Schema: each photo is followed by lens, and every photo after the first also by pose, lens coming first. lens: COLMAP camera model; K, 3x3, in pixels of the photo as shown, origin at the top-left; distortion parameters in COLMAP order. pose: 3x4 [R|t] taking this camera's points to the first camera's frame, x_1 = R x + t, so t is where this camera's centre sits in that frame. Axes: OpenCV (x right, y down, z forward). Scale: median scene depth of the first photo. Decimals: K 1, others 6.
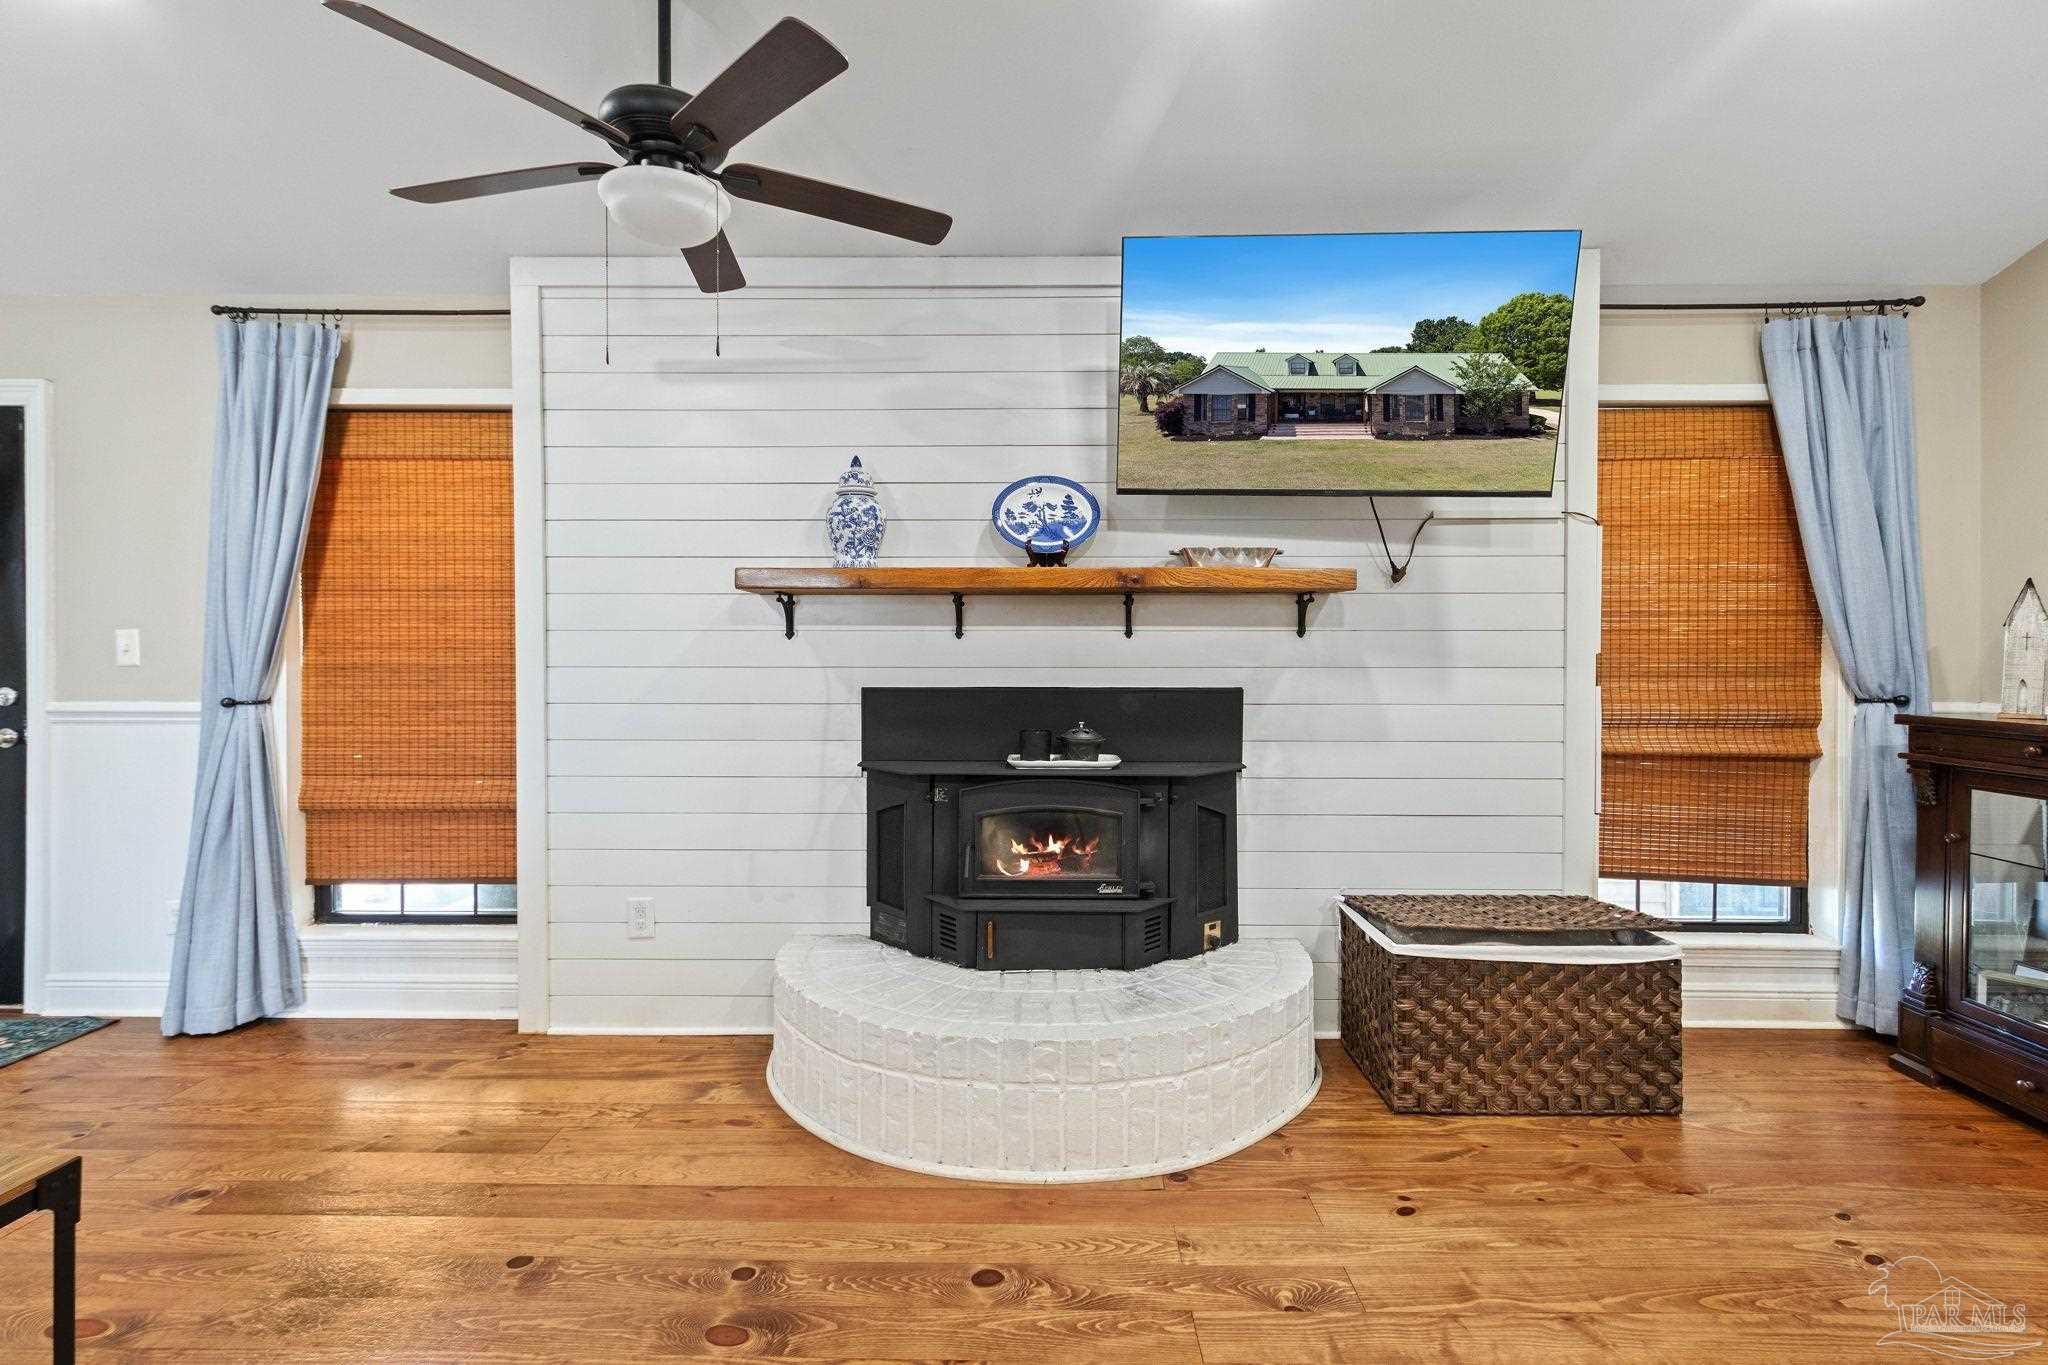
lens RADIAL K [[939.3, 0, 1025.1], [0, 939.3, 667.5], [0, 0, 1]] dist [0.003332, 0.000497]
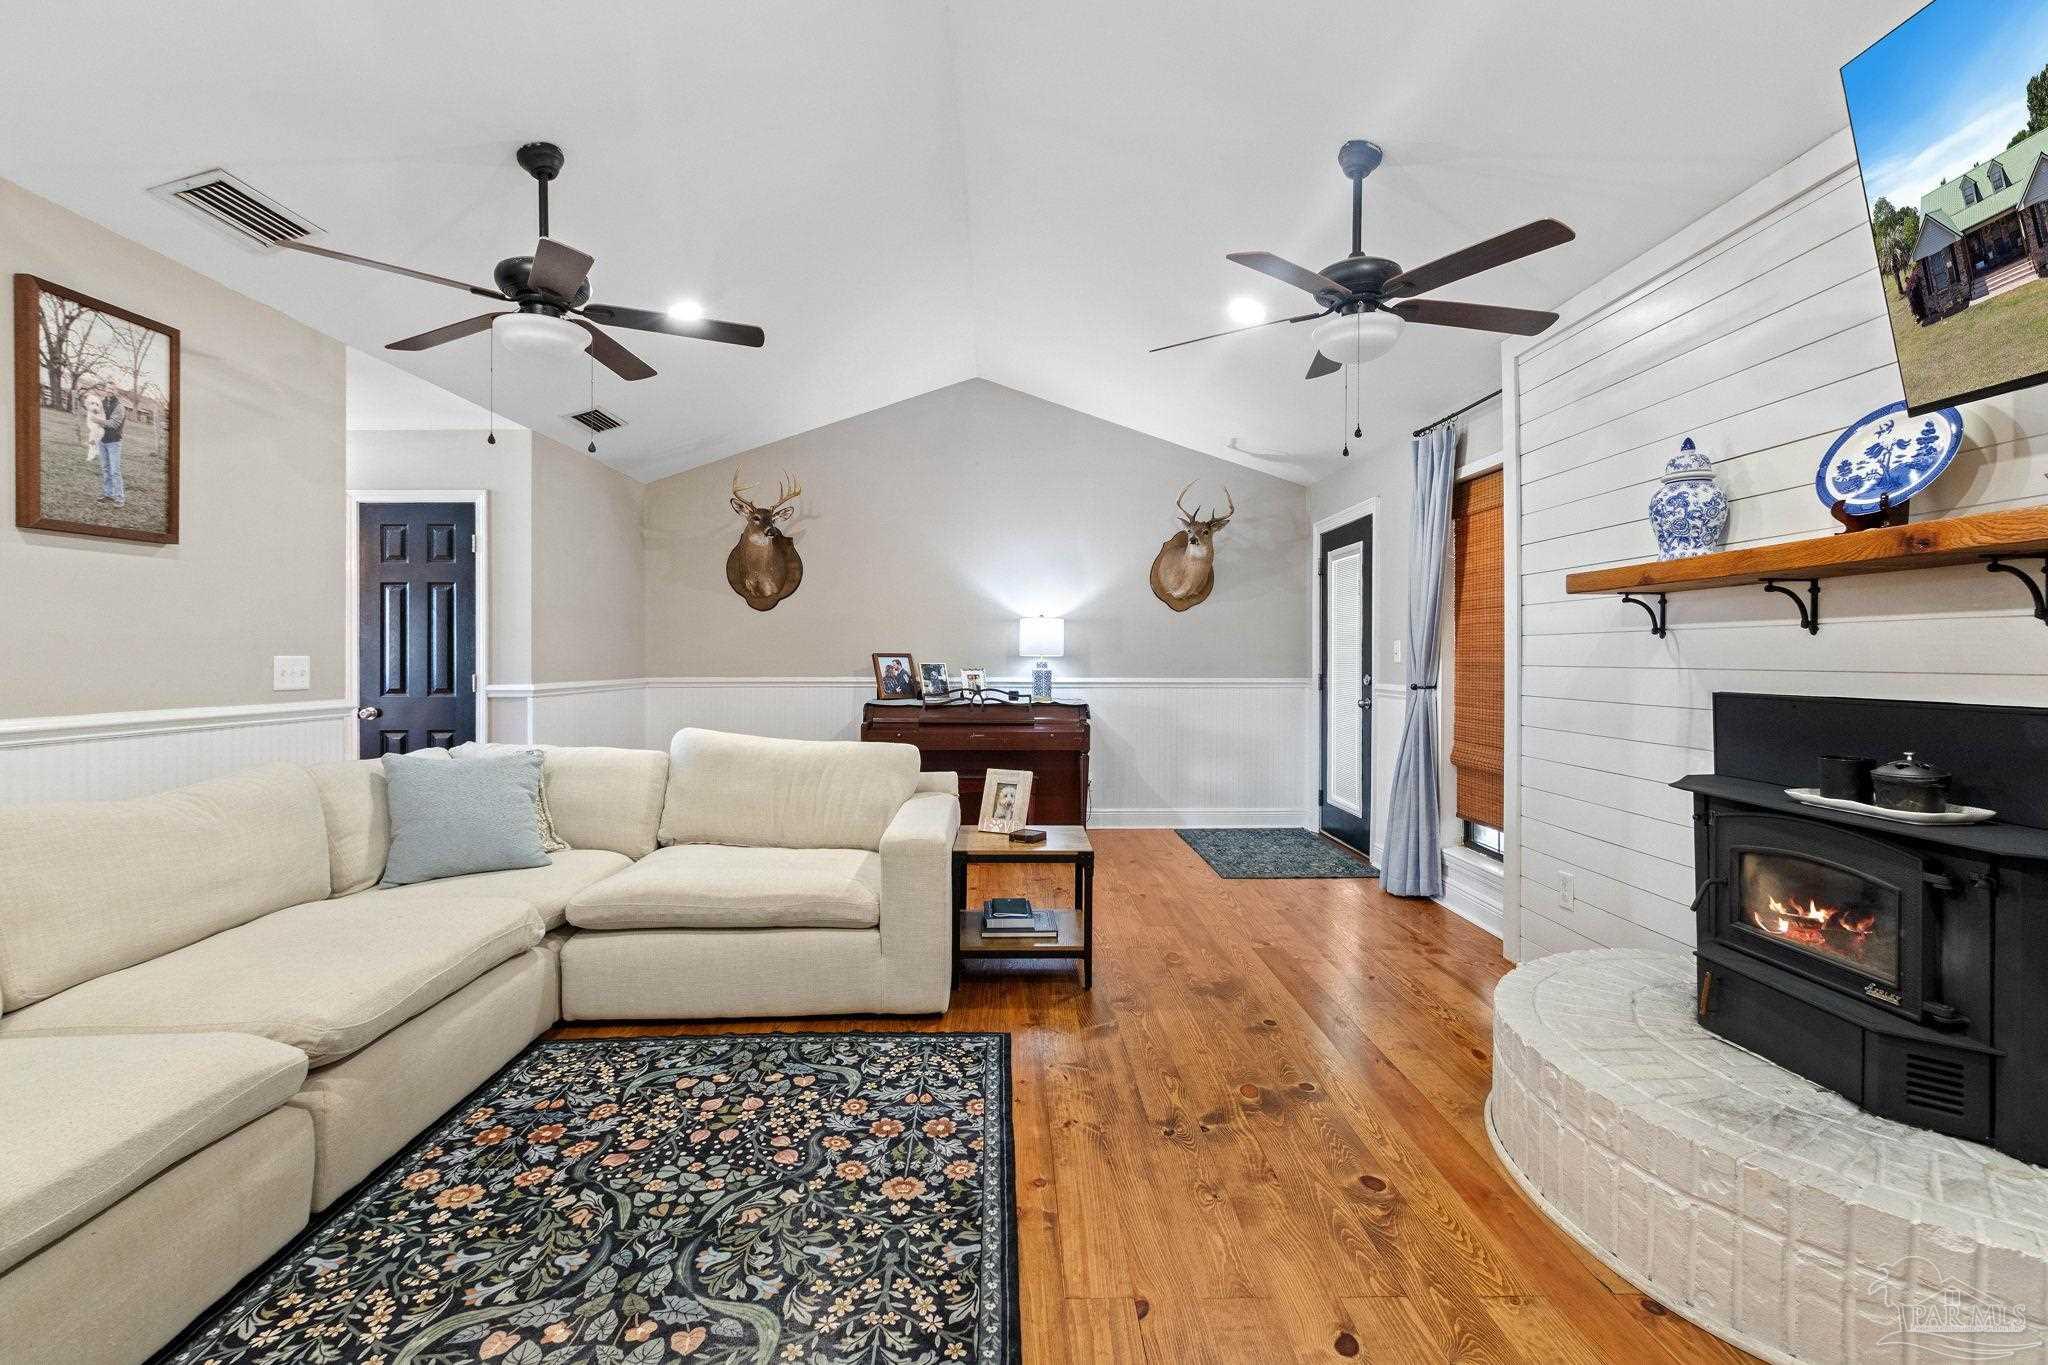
lens RADIAL K [[948.0, 0, 1026.7], [0, 948.0, 652.3], [0, 0, 1]] dist [0.003405, -0.000297]
pose [[0.038737, -0.005554, -0.999234, 0.713557], [-0.009804, 0.999934, -0.005938, -0.004718], [0.999201, 0.010026, 0.038680, 0.319959]]
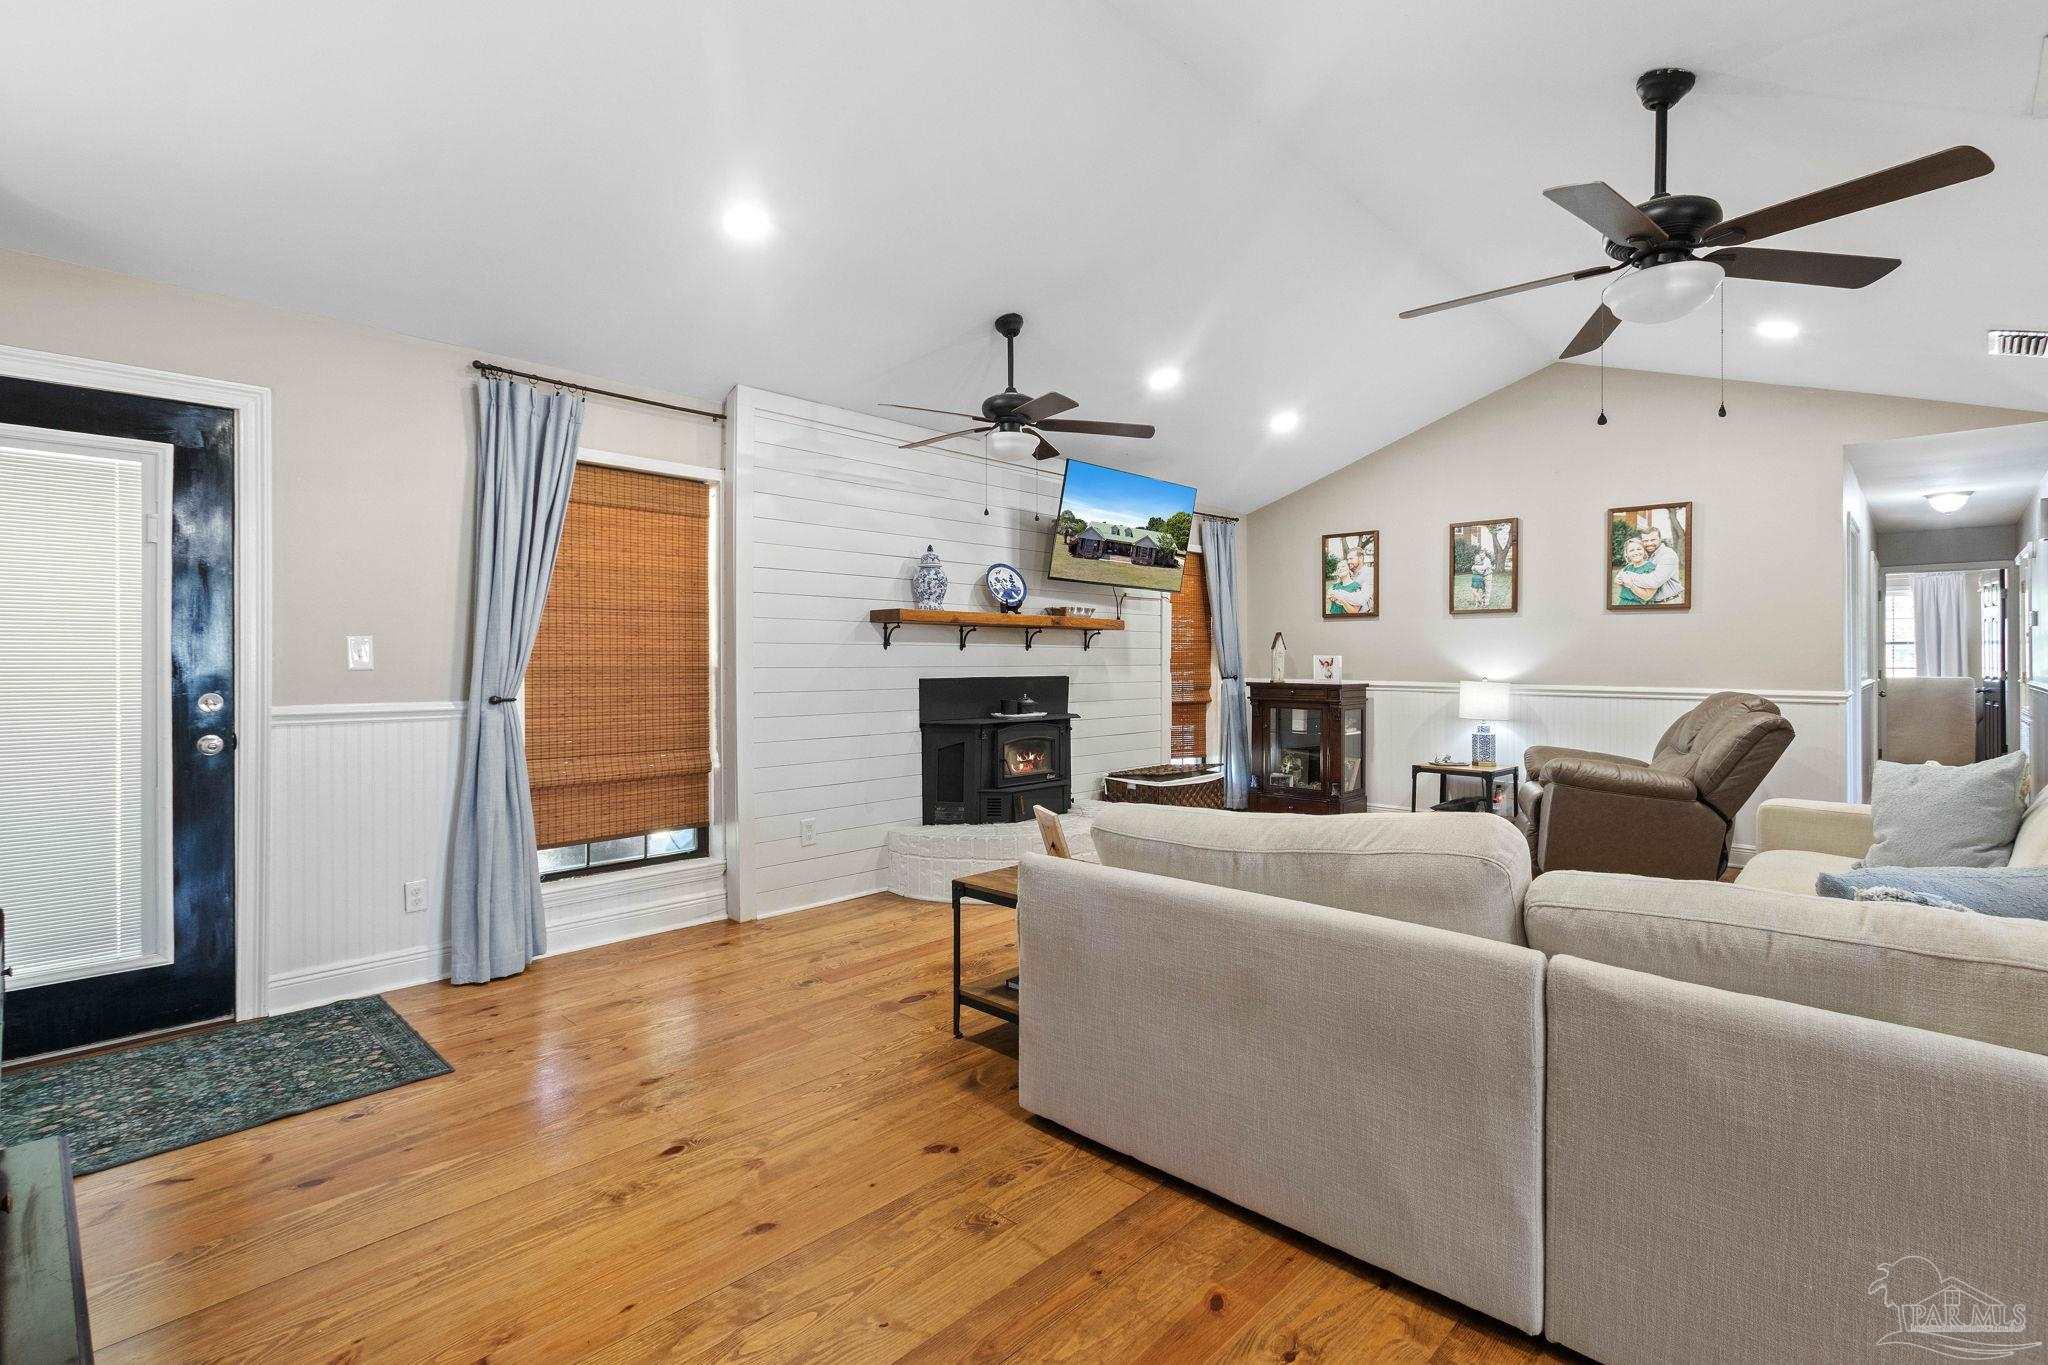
lens RADIAL K [[948.0, 0, 1026.7], [0, 948.0, 652.3], [0, 0, 1]] dist [0.003405, -0.000297]
pose [[0.676764, 0.005048, 0.736183, -1.341829], [0.007156, 0.999884, -0.013435, -0.001953], [-0.736165, 0.014361, 0.676649, -0.315059]]
